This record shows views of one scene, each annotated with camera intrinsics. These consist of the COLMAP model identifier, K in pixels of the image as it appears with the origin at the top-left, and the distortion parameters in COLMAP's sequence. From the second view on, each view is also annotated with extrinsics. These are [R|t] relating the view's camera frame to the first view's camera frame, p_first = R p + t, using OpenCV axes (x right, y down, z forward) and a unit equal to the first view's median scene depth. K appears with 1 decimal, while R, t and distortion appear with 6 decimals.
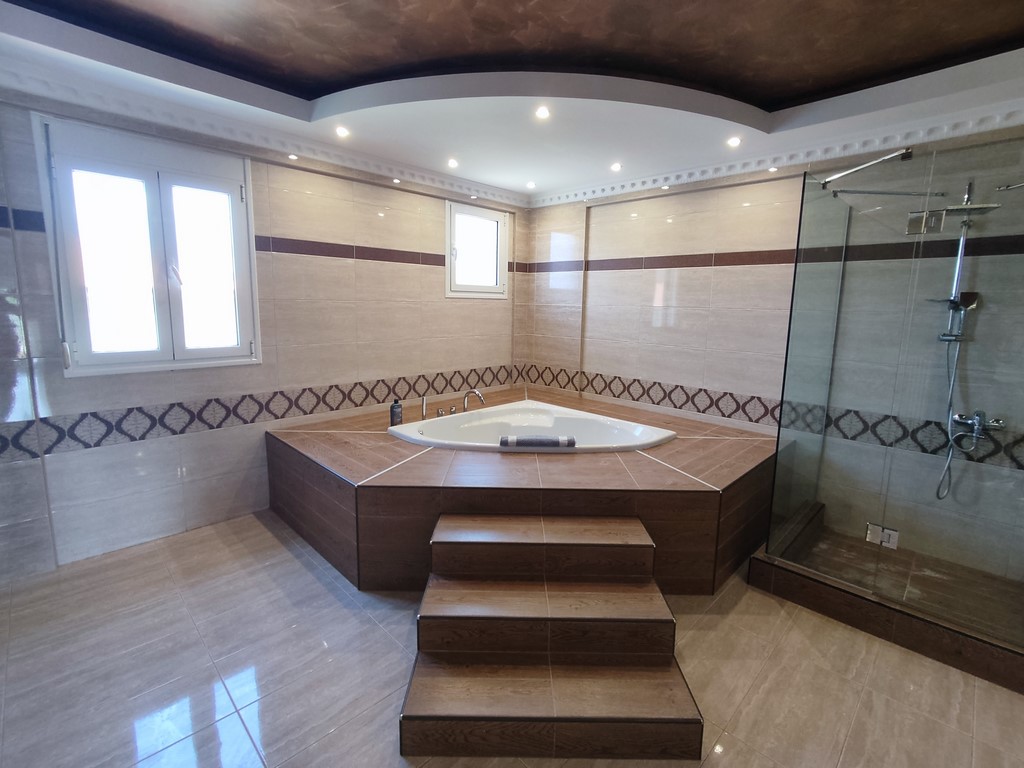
lens RADIAL K [[474.0, 0, 513.0], [0, 474.0, 374.6], [0, 0, 1]] dist [0.004366, -0.002549]
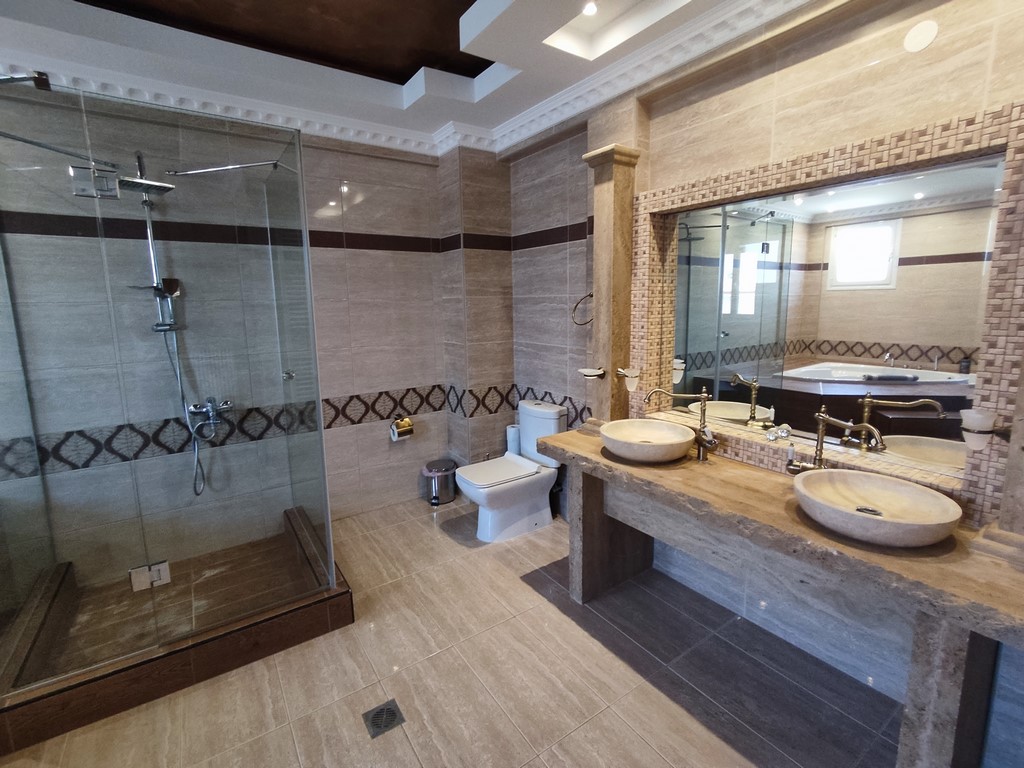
lens RADIAL K [[474.0, 0, 514.6], [0, 474.0, 366.6], [0, 0, 1]] dist [0.004366, -0.002549]
pose [[0.193067, -0.157697, 0.968430, 0.138250], [0.169265, 0.977555, 0.125438, -0.003027], [-0.966475, 0.139704, 0.215427, 0.144903]]
